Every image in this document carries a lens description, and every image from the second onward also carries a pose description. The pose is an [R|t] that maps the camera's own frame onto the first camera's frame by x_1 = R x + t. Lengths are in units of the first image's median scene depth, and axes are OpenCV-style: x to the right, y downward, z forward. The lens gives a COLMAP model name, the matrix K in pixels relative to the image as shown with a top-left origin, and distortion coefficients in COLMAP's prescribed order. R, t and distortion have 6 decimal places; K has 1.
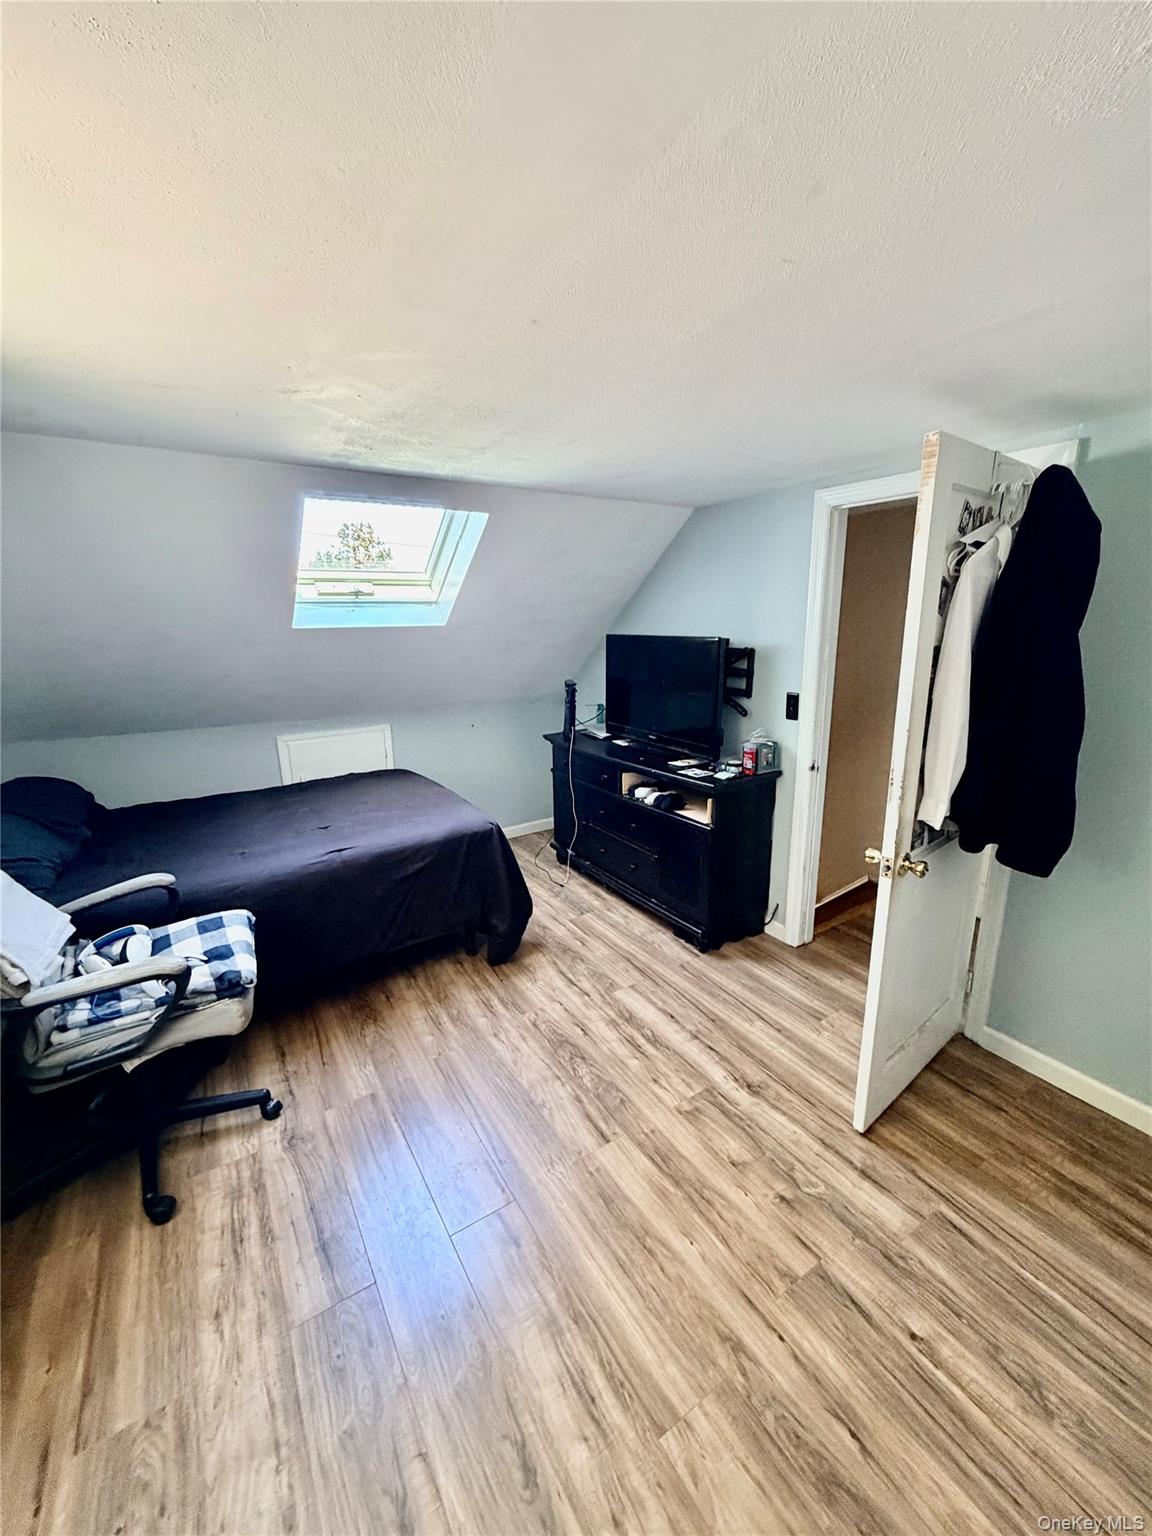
lens RADIAL K [[619.1, 0, 575.5], [0, 619.1, 765.9], [0, 0, 1]] dist [0.001191, -0.000814]
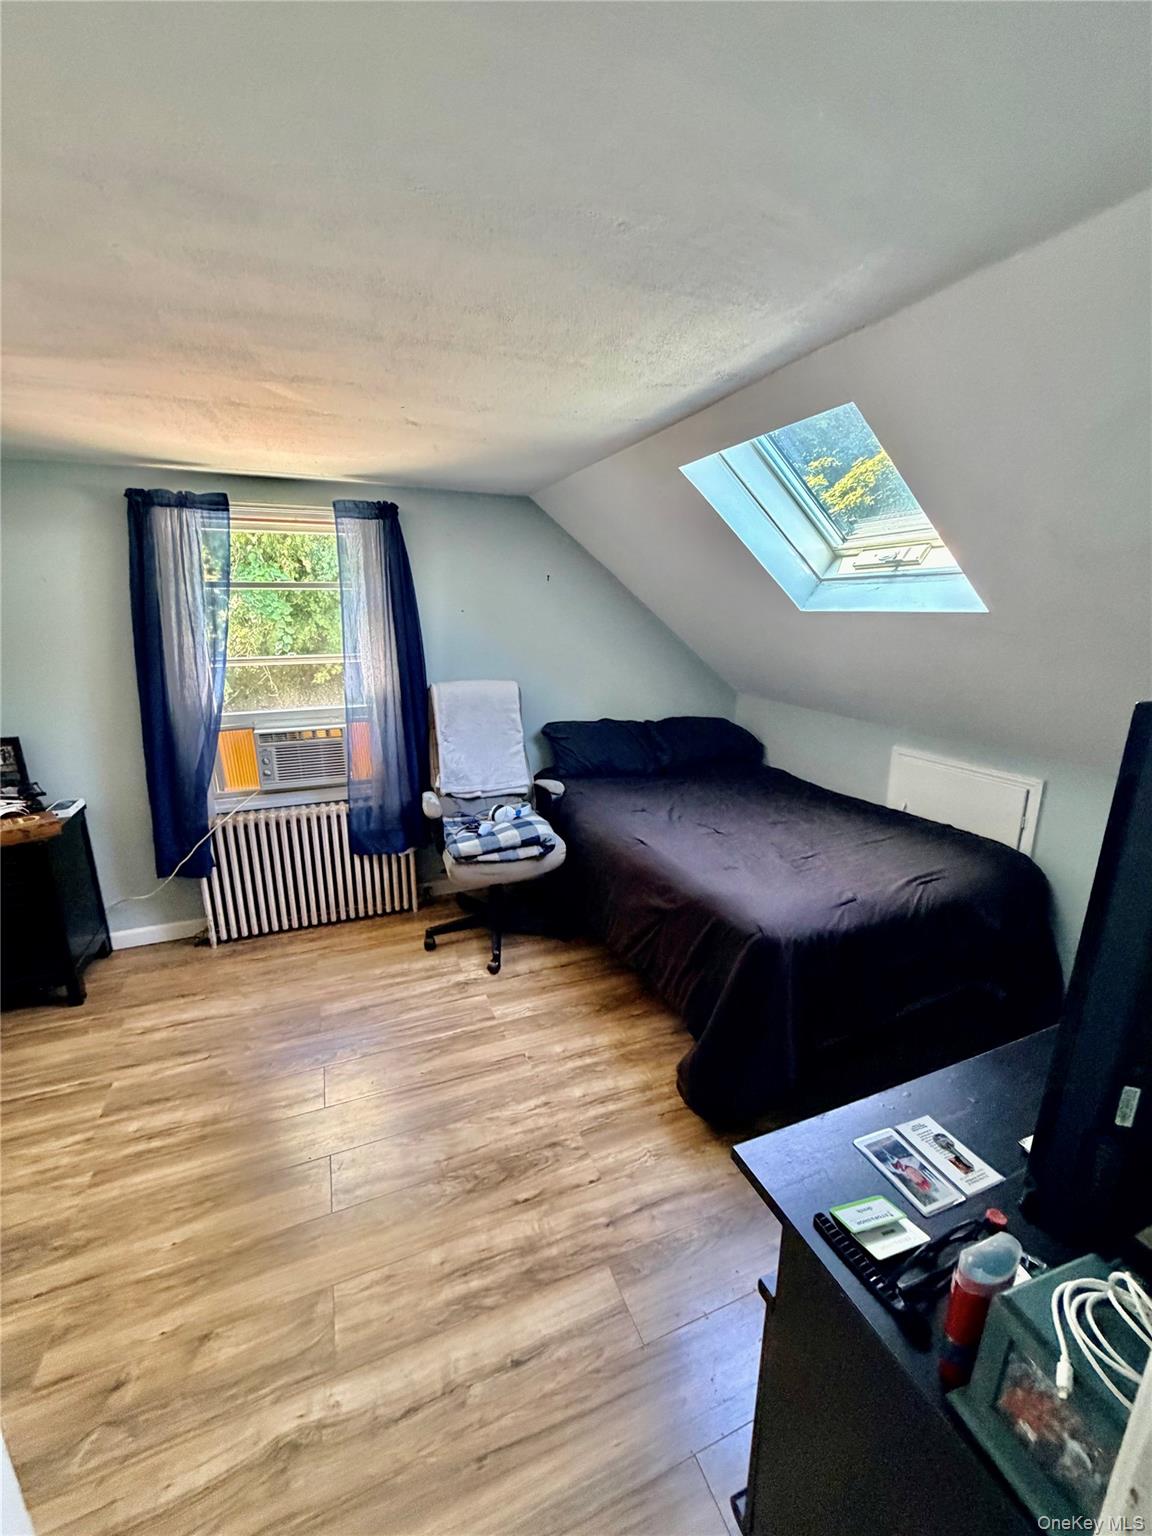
lens RADIAL K [[619.1, 0, 575.6], [0, 619.1, 763.1], [0, 0, 1]] dist [0.001191, -0.000814]
pose [[-0.185488, 0.248479, -0.950711, 0.565339], [-0.228565, 0.930054, 0.287675, -0.249260], [0.955695, 0.270660, -0.115720, 1.058480]]
